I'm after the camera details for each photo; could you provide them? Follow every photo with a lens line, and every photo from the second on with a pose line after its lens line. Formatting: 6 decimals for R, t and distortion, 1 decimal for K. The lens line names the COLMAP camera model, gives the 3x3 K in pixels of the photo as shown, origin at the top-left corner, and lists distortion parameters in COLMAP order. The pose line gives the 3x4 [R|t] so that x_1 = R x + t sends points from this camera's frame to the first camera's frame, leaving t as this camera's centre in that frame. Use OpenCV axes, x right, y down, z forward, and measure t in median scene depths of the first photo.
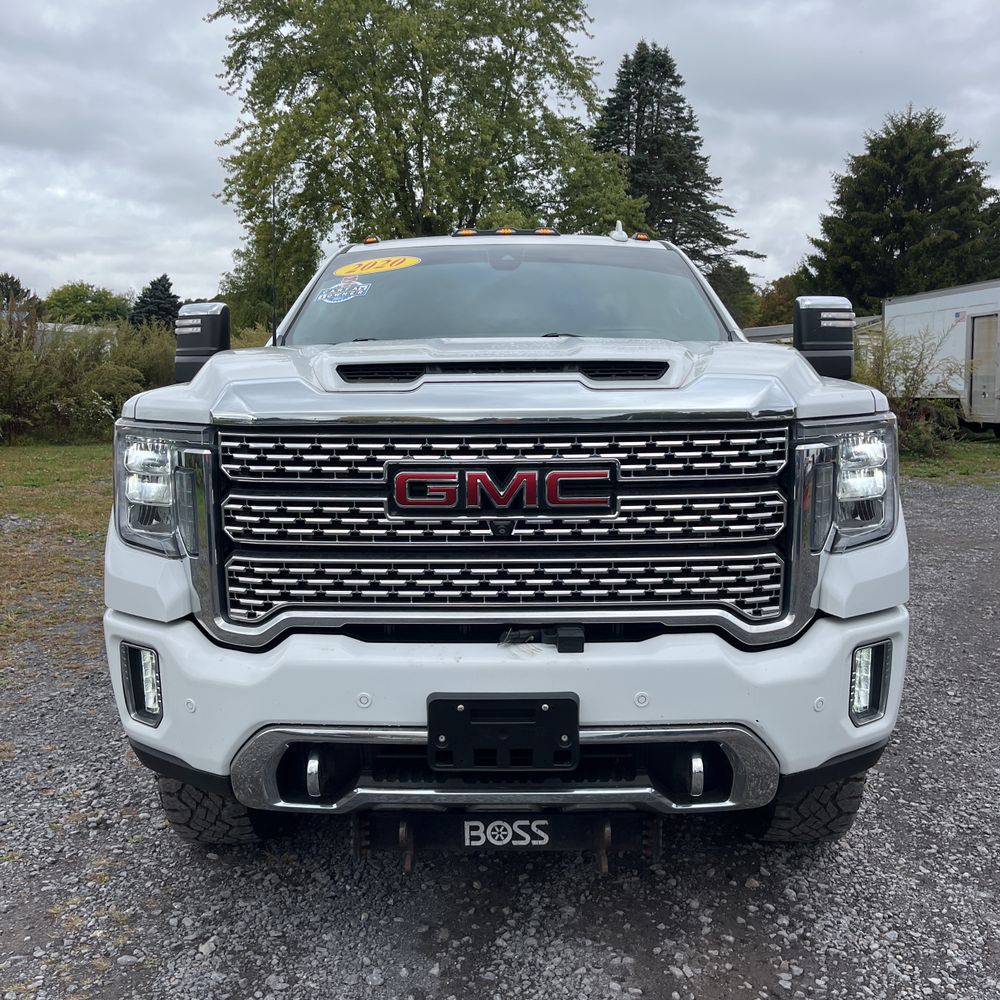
lens RADIAL K [[993.7, 0, 502.1], [0, 993.7, 508.2], [0, 0, 1]] dist [0.044347, -0.042646]
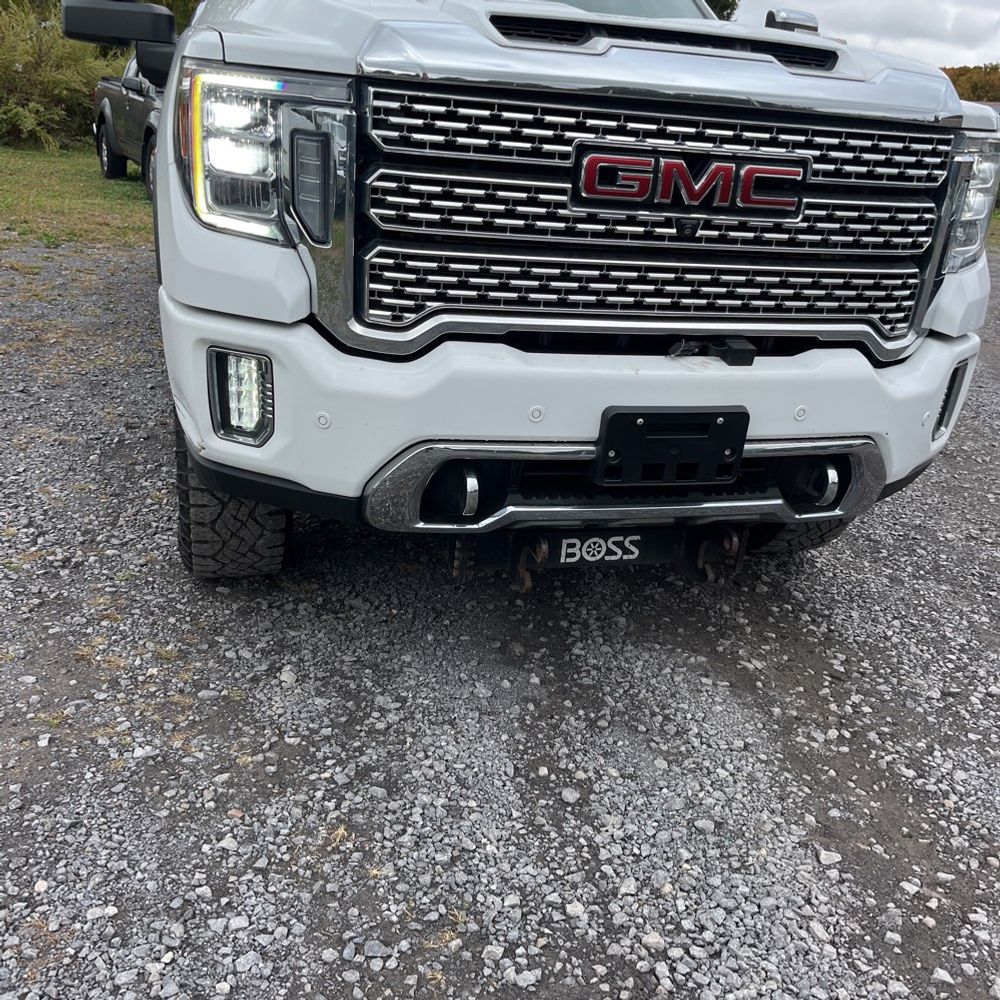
lens RADIAL K [[982.7, 0, 489.8], [0, 982.7, 502.6], [0, 0, 1]] dist [0.119225, -0.260551]
pose [[0.958686, -0.022230, 0.283597, -0.411156], [-0.047441, 0.970486, 0.236444, 0.054373], [-0.280483, -0.240130, 0.929337, 0.130231]]
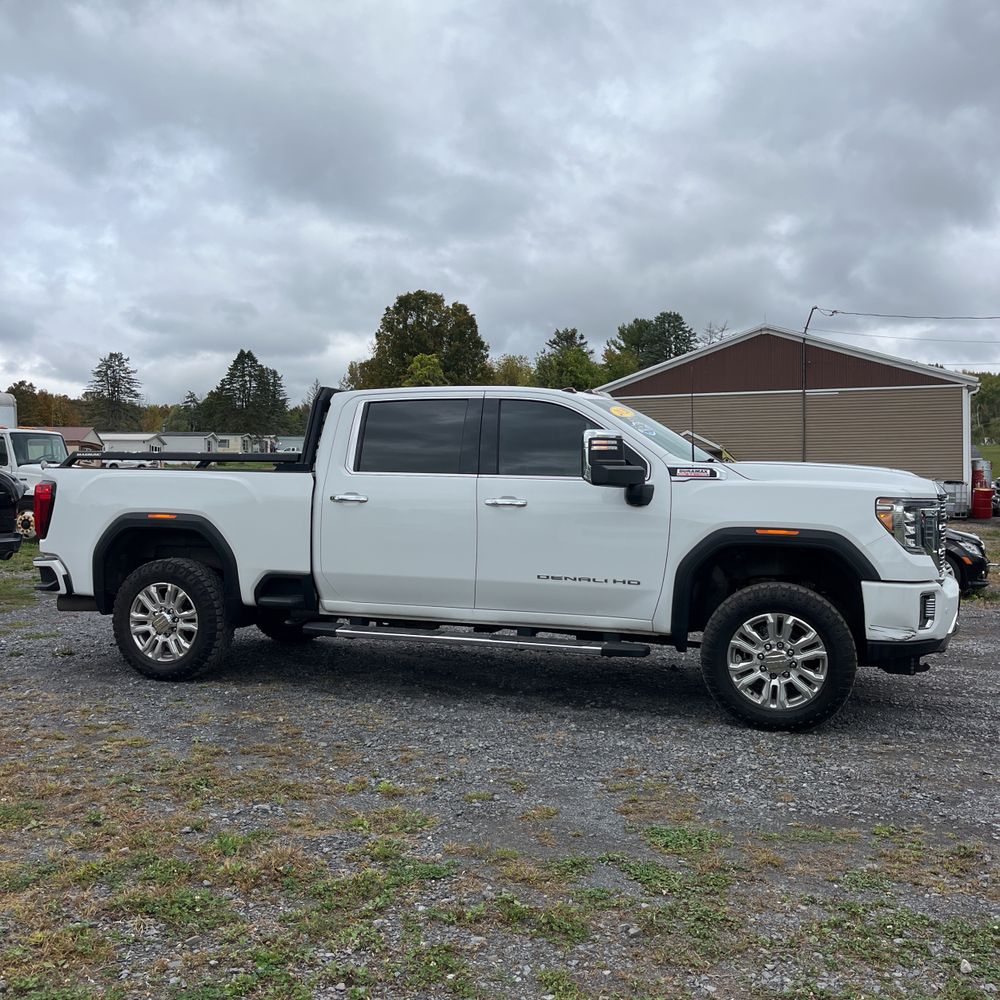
lens RADIAL K [[982.7, 0, 489.8], [0, 982.7, 502.6], [0, 0, 1]] dist [0.119225, -0.260551]
pose [[0.312088, -0.020581, 0.949830, -2.963830], [0.123010, 0.992225, -0.018918, -0.159426], [-0.942056, 0.122742, 0.312194, 1.242484]]
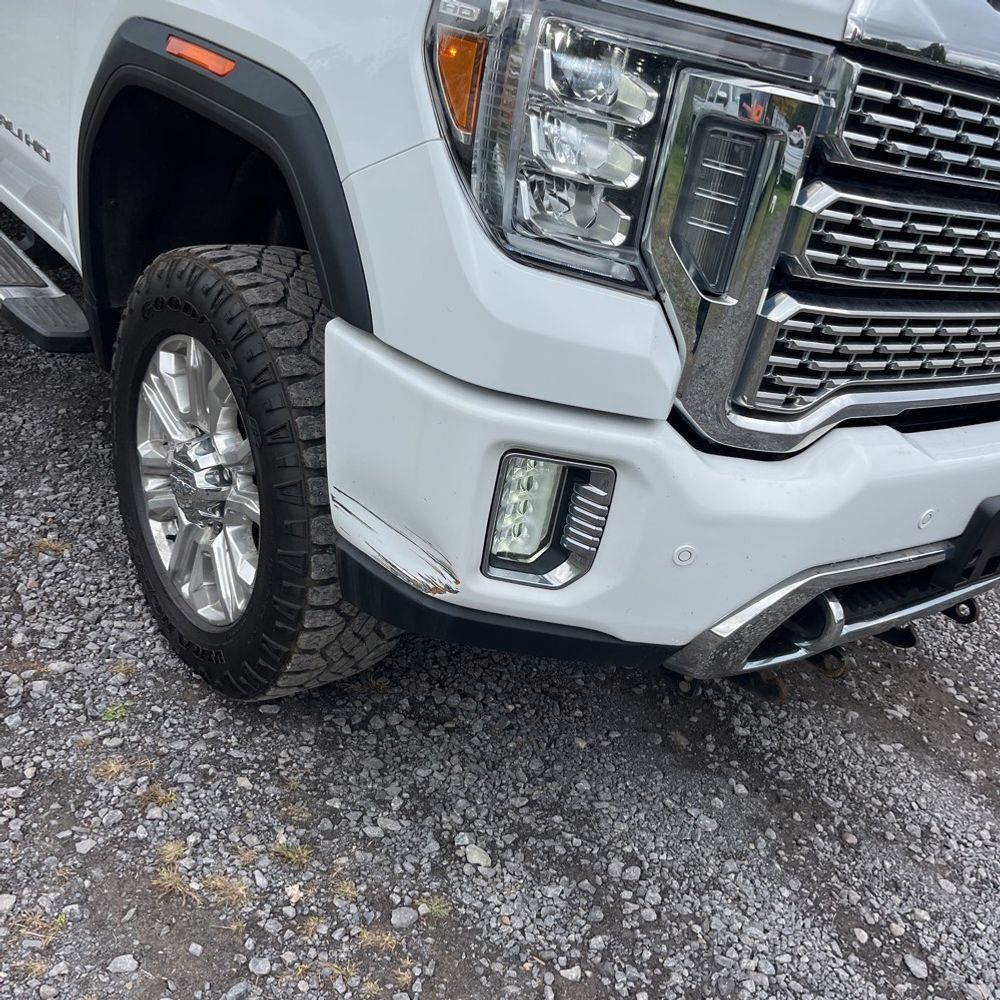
lens RADIAL K [[998.5, 0, 496.9], [0, 998.5, 507.7], [0, 0, 1]] dist [0.030280, -0.016058]
pose [[0.766676, -0.134581, 0.627771, -0.749626], [-0.114503, 0.933447, 0.339951, -0.016697], [-0.631742, -0.332514, 0.700241, 0.653410]]
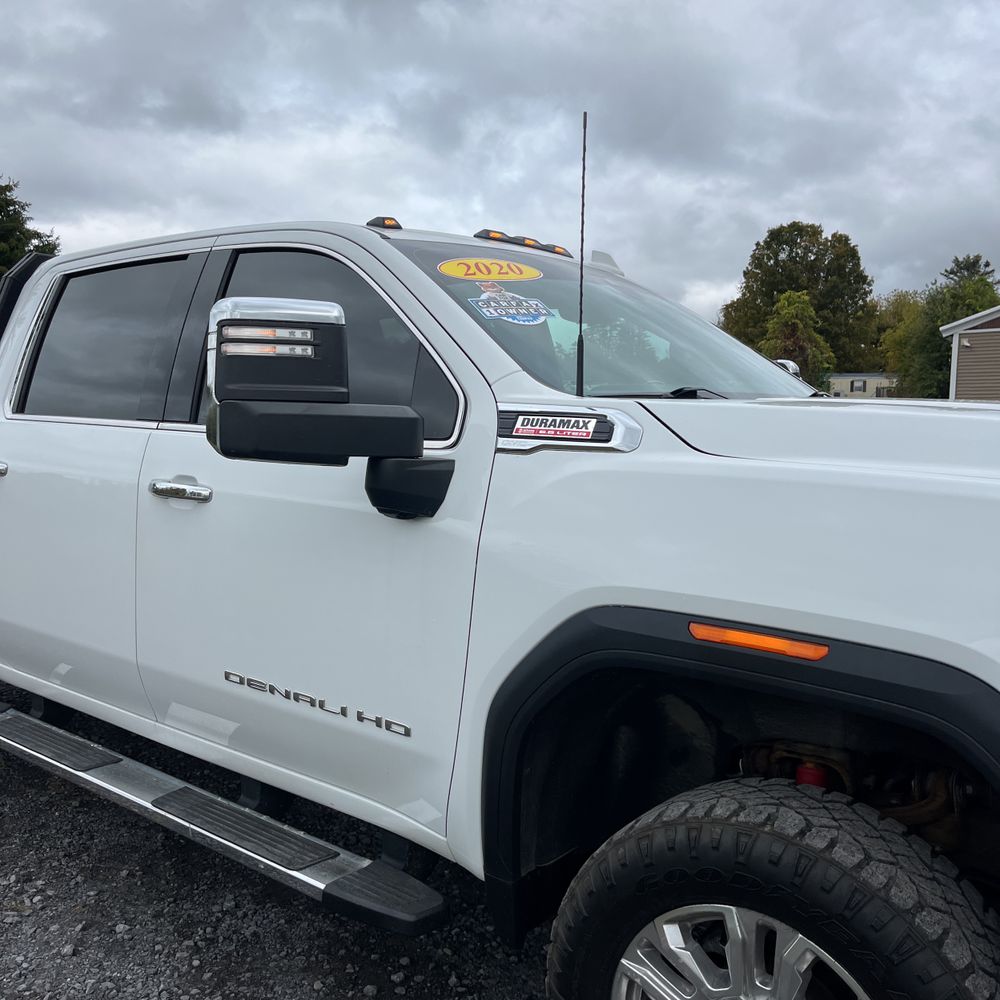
lens RADIAL K [[1011.2, 0, 480.1], [0, 1011.2, 502.2], [0, 0, 1]] dist [0.027505, -0.000245]
pose [[0.630874, -0.047572, 0.774425, -1.106323], [0.082940, 0.996534, -0.006349, -0.155320], [-0.771440, 0.068236, 0.632633, 1.039582]]
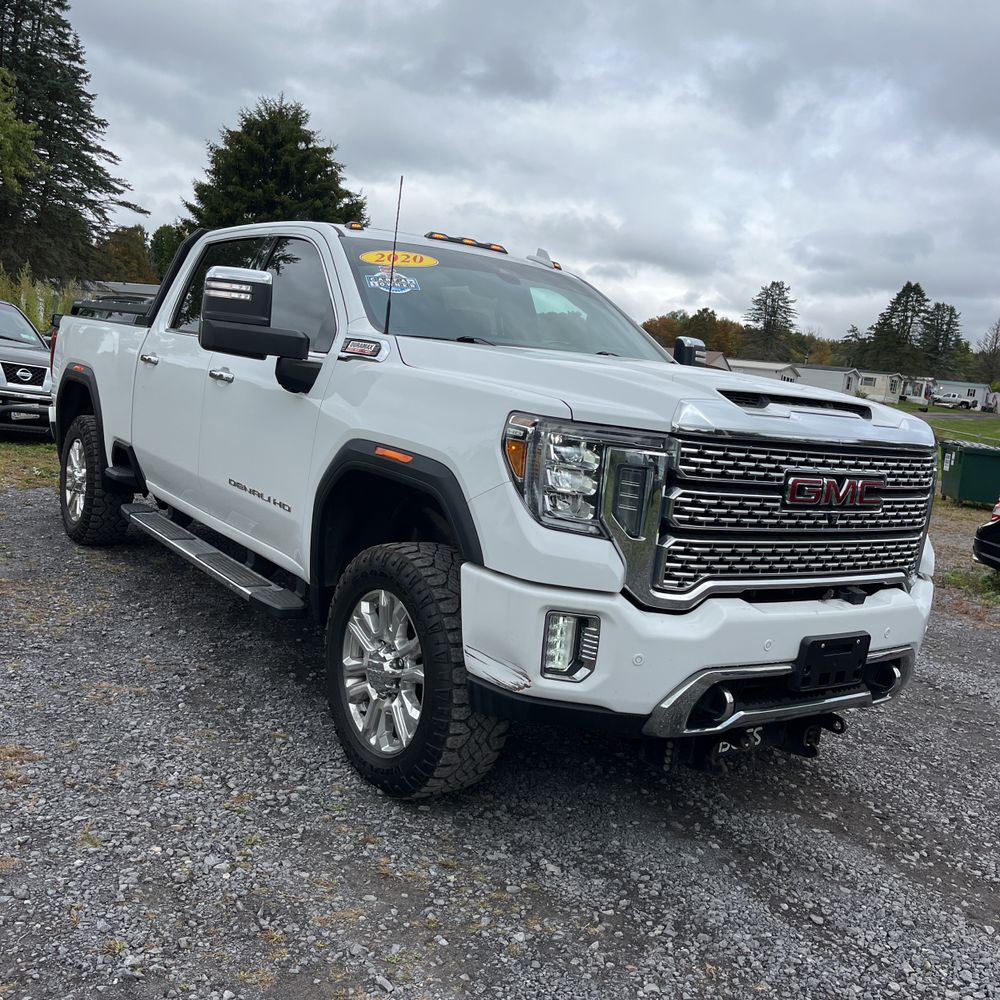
lens RADIAL K [[991.4, 0, 483.8], [0, 991.4, 511.2], [0, 0, 1]] dist [0.035630, -0.021680]
pose [[0.807839, 0.013923, 0.589239, -1.164269], [-0.037958, 0.998875, 0.028438, -0.012141], [-0.588180, -0.045340, 0.807458, 0.132485]]
